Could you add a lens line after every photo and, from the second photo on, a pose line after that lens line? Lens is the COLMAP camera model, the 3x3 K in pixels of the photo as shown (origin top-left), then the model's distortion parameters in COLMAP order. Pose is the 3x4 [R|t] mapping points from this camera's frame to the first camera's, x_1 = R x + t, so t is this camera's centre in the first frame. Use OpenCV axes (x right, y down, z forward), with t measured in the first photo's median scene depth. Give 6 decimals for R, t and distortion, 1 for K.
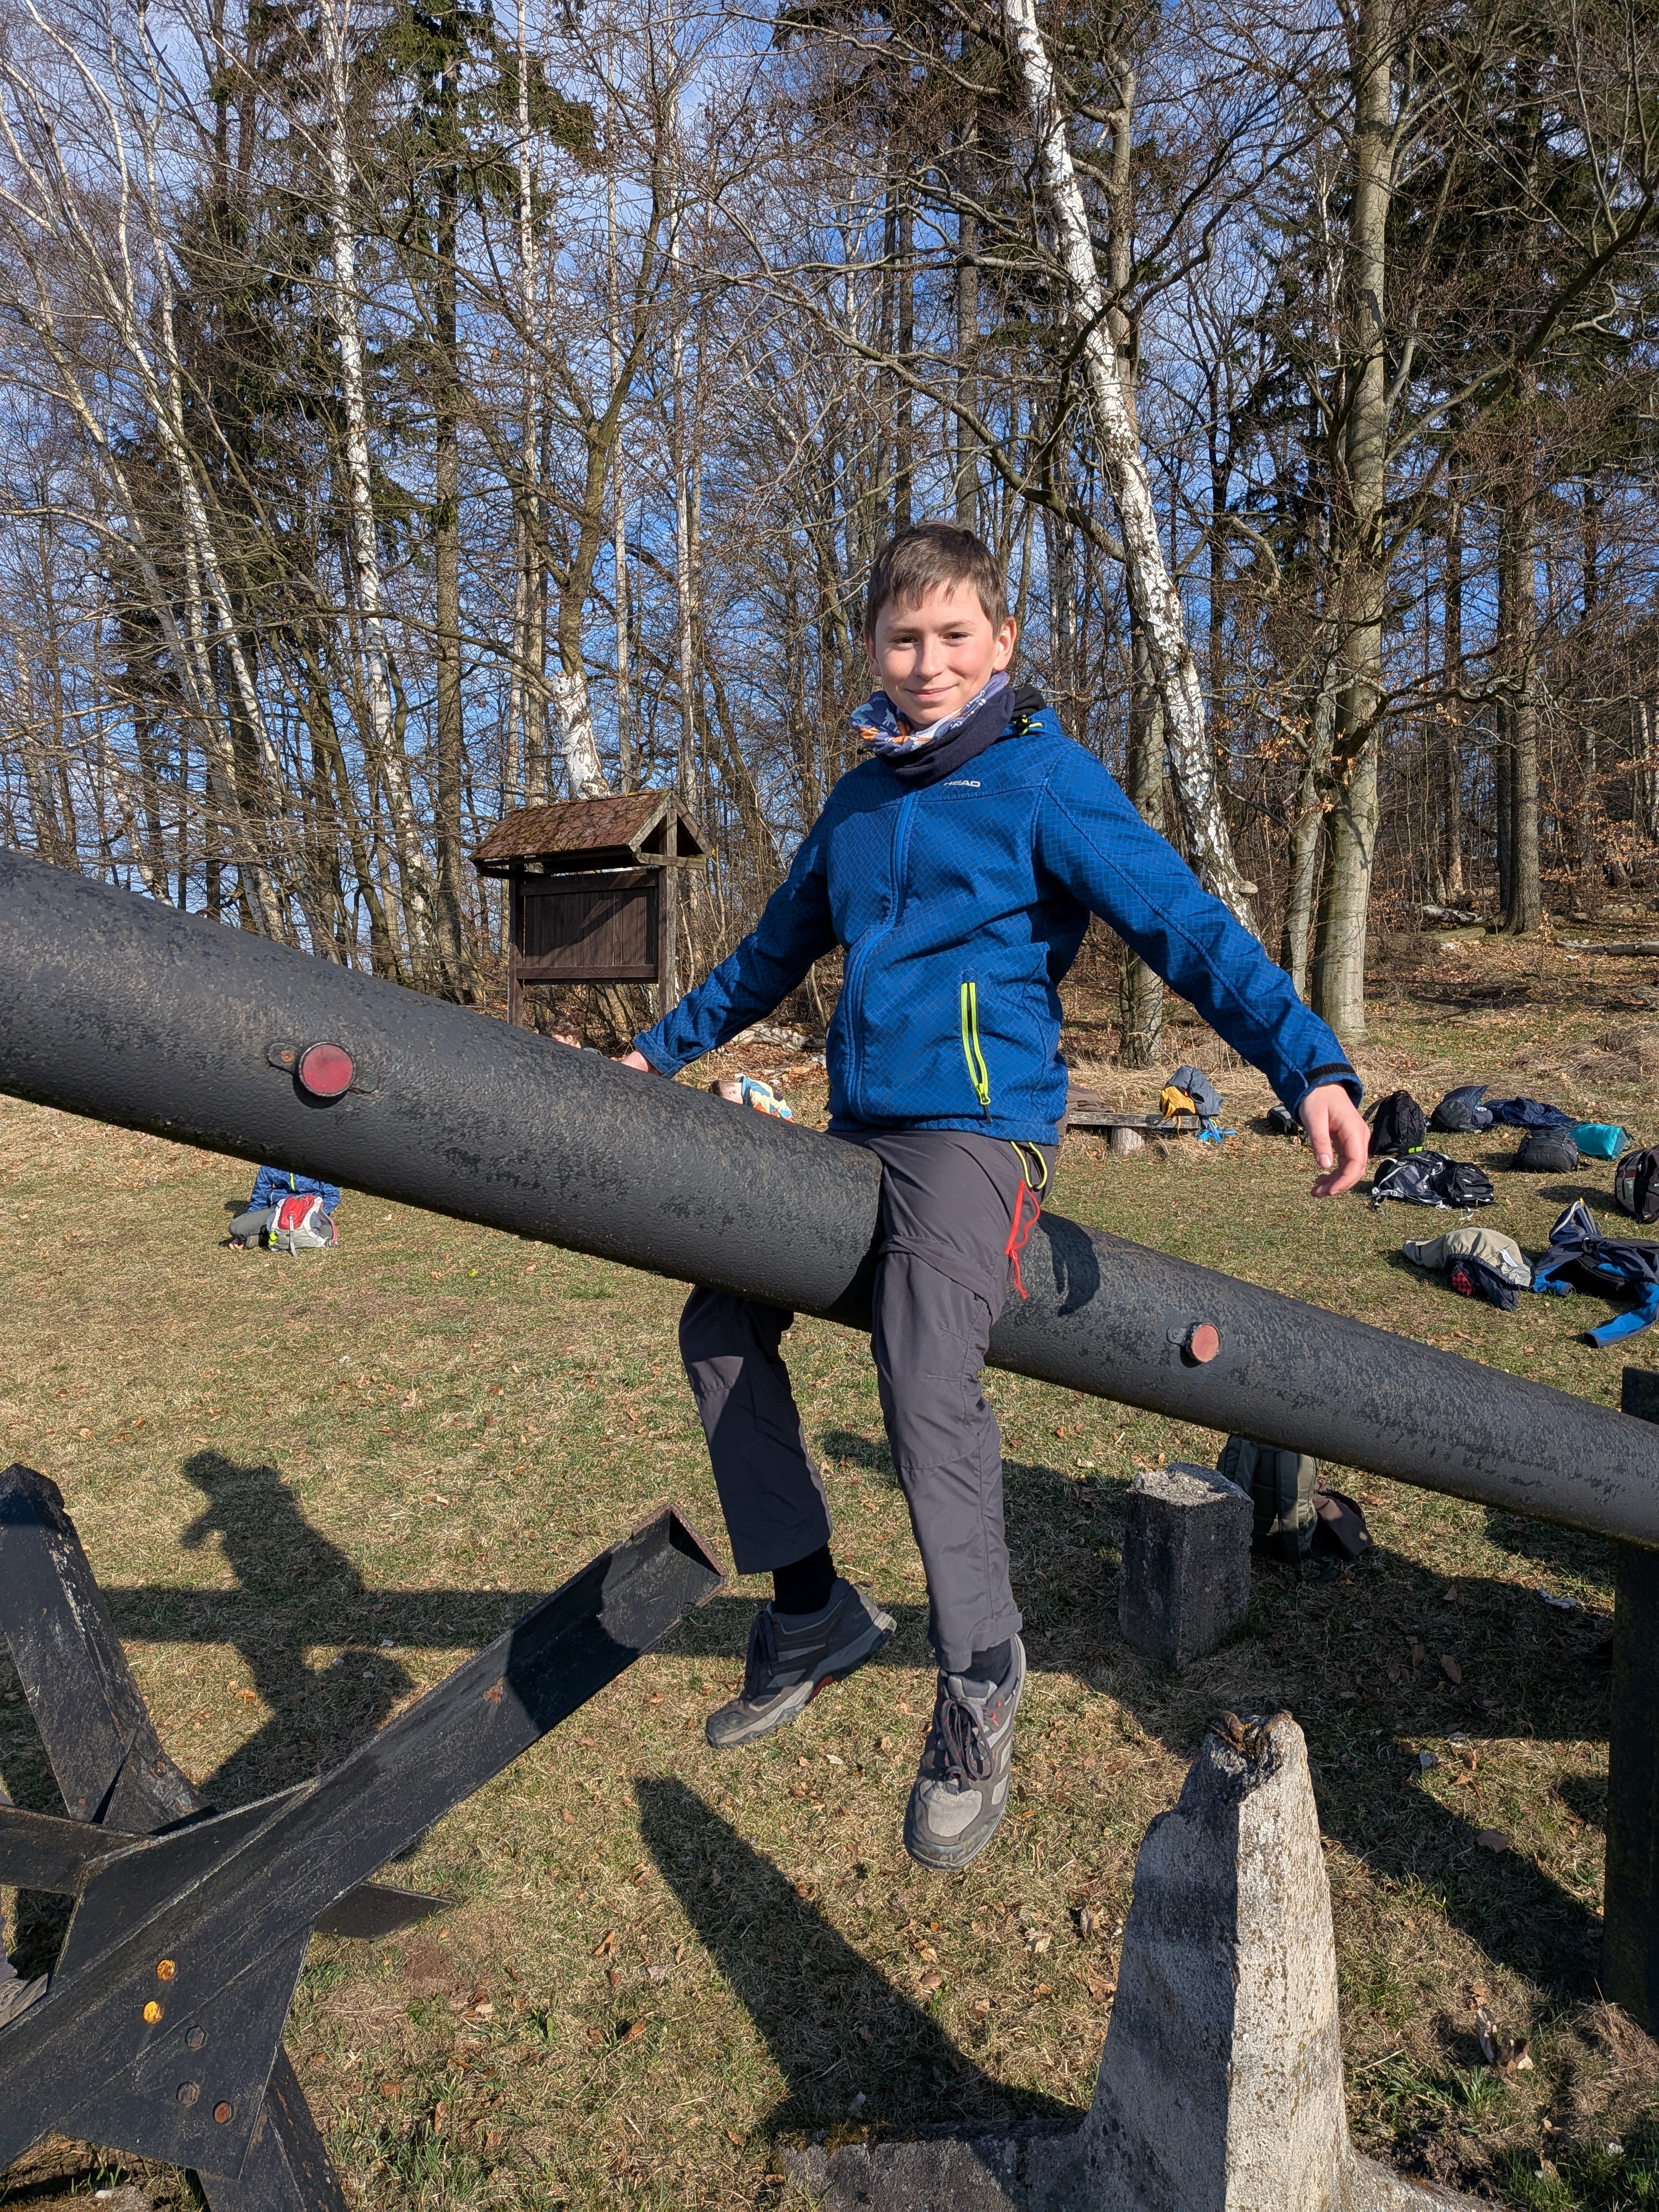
lens RADIAL K [[1538.3, 0, 813.4], [0, 1538.3, 1116.6], [0, 0, 1]] dist [0.059242, -0.023154]
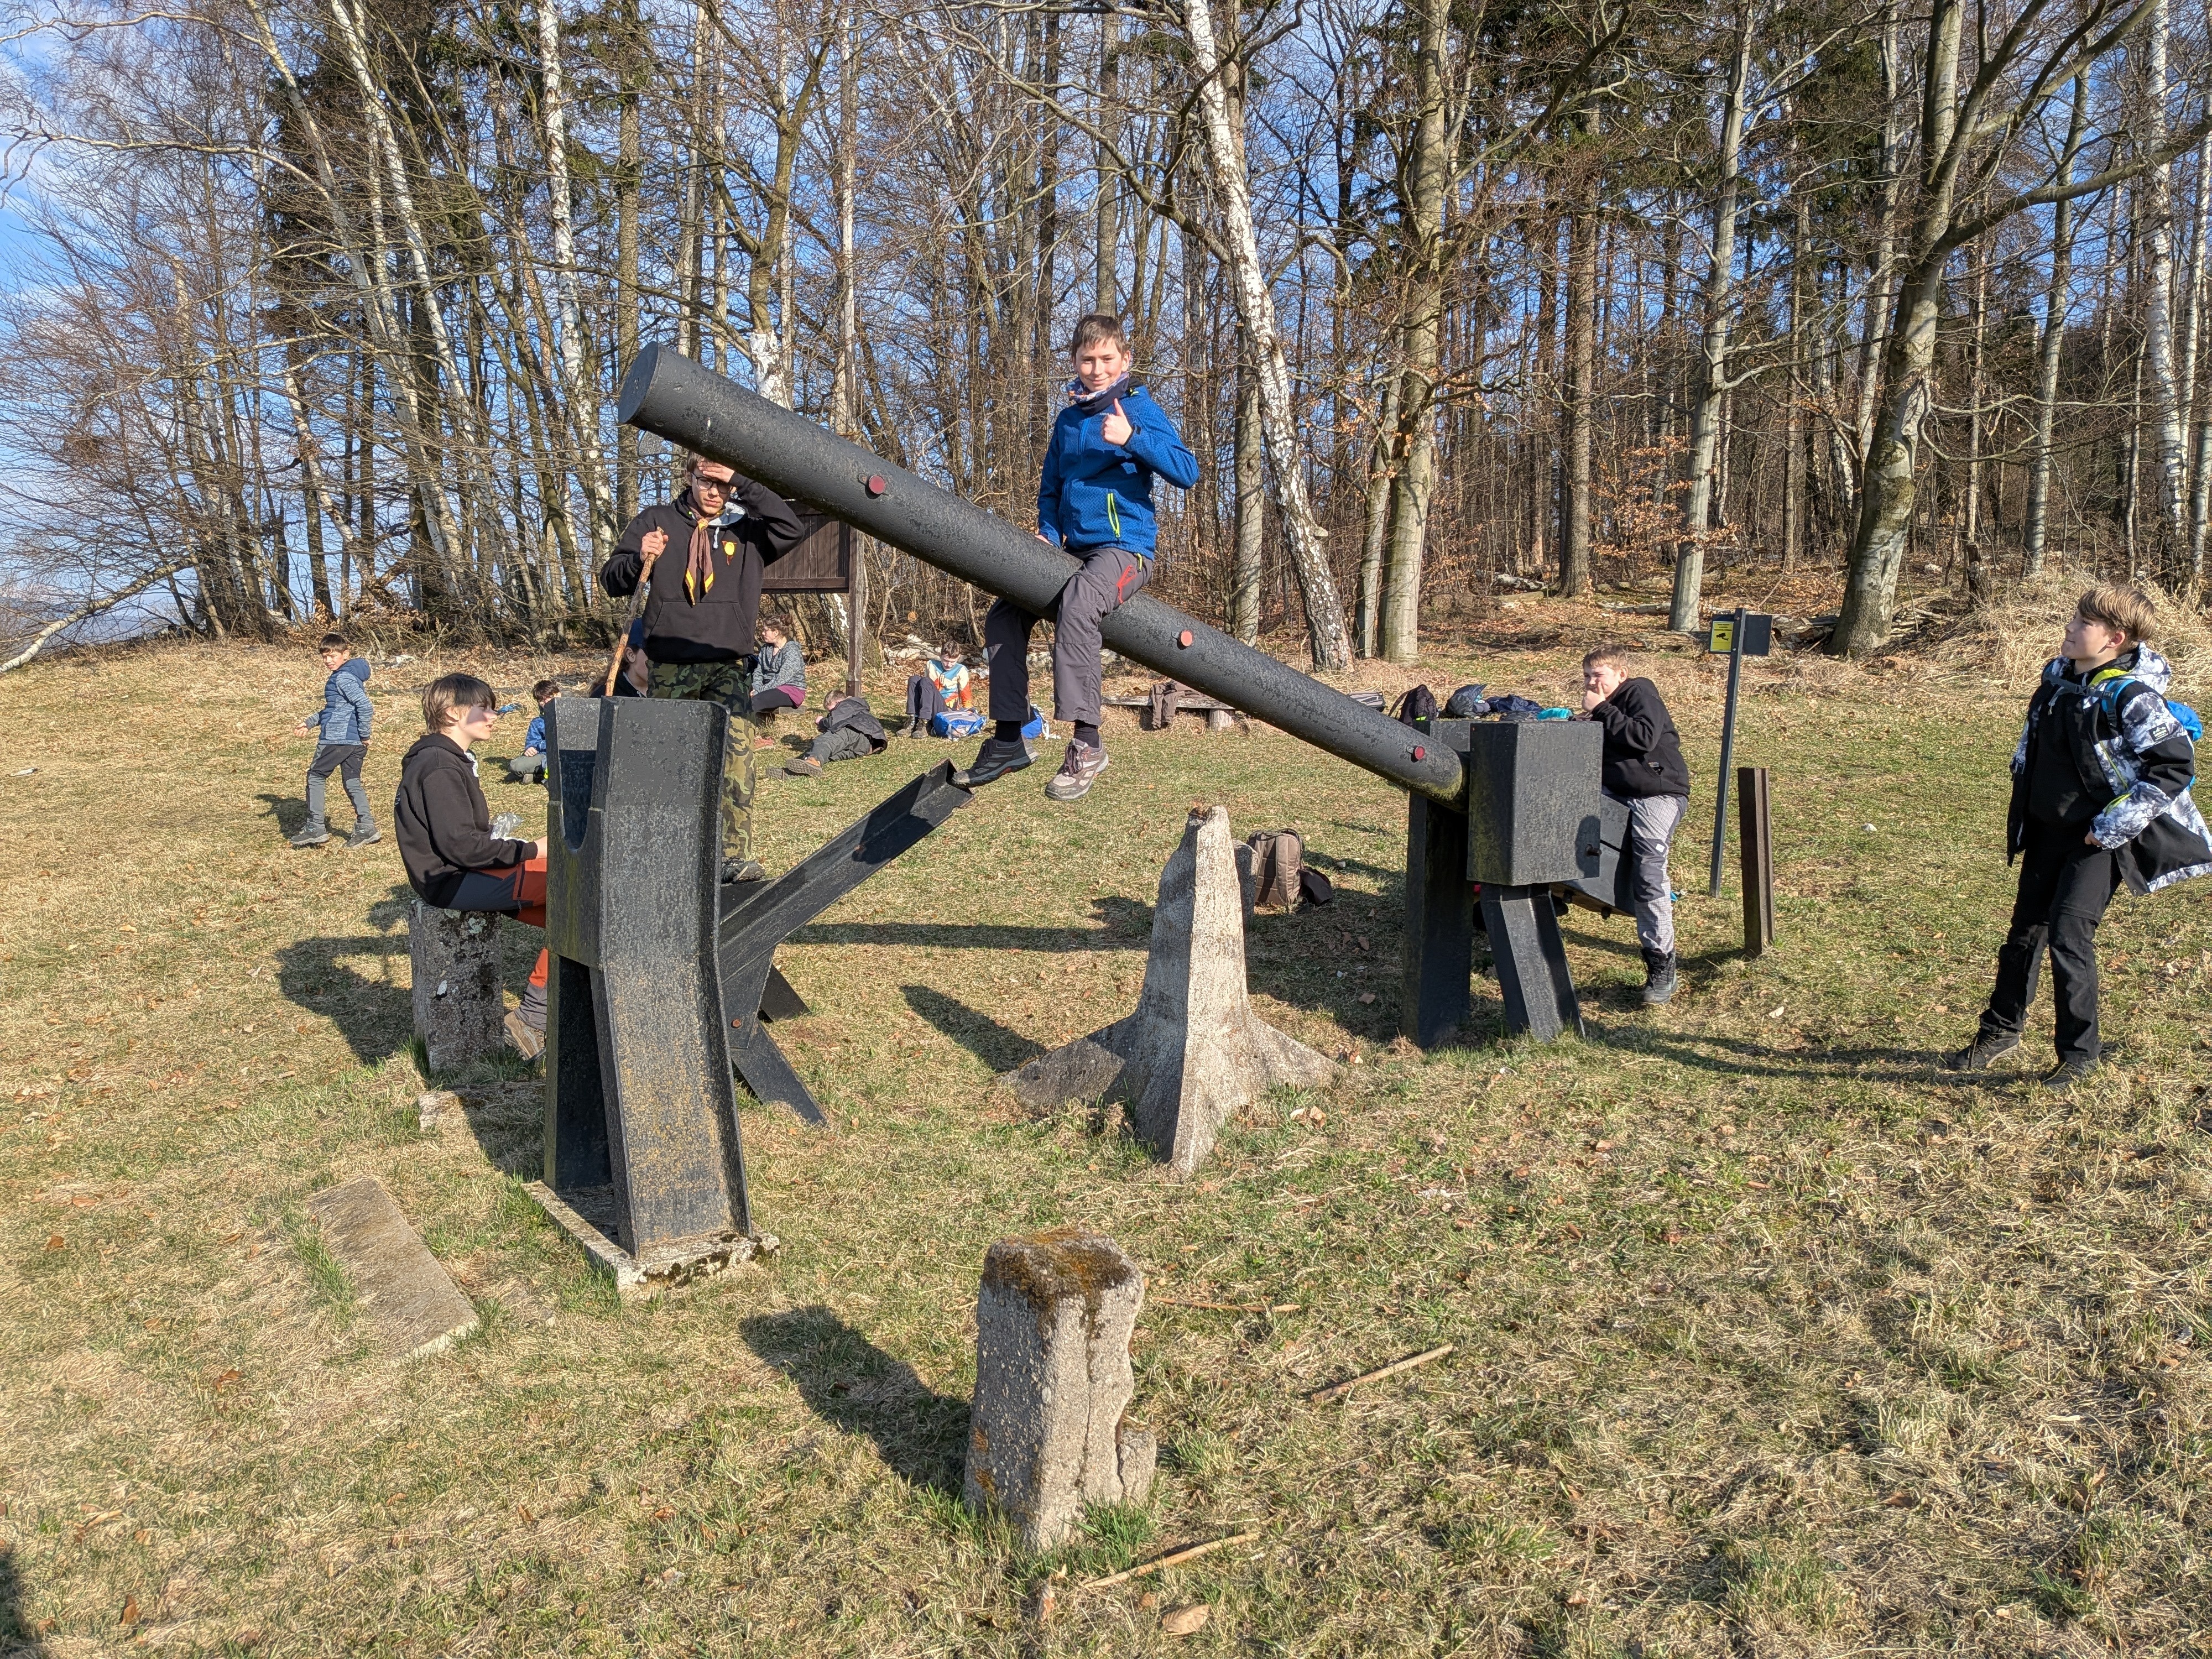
lens RADIAL K [[1538.3, 0, 1122.9], [0, 1538.3, 827.1], [0, 0, 1]] dist [0.059242, -0.023154]
pose [[0.993424, 0.013666, 0.113675, -0.017229], [-0.016476, 0.999581, 0.023813, 0.053426], [-0.113302, -0.025530, 0.993233, -0.198106]]
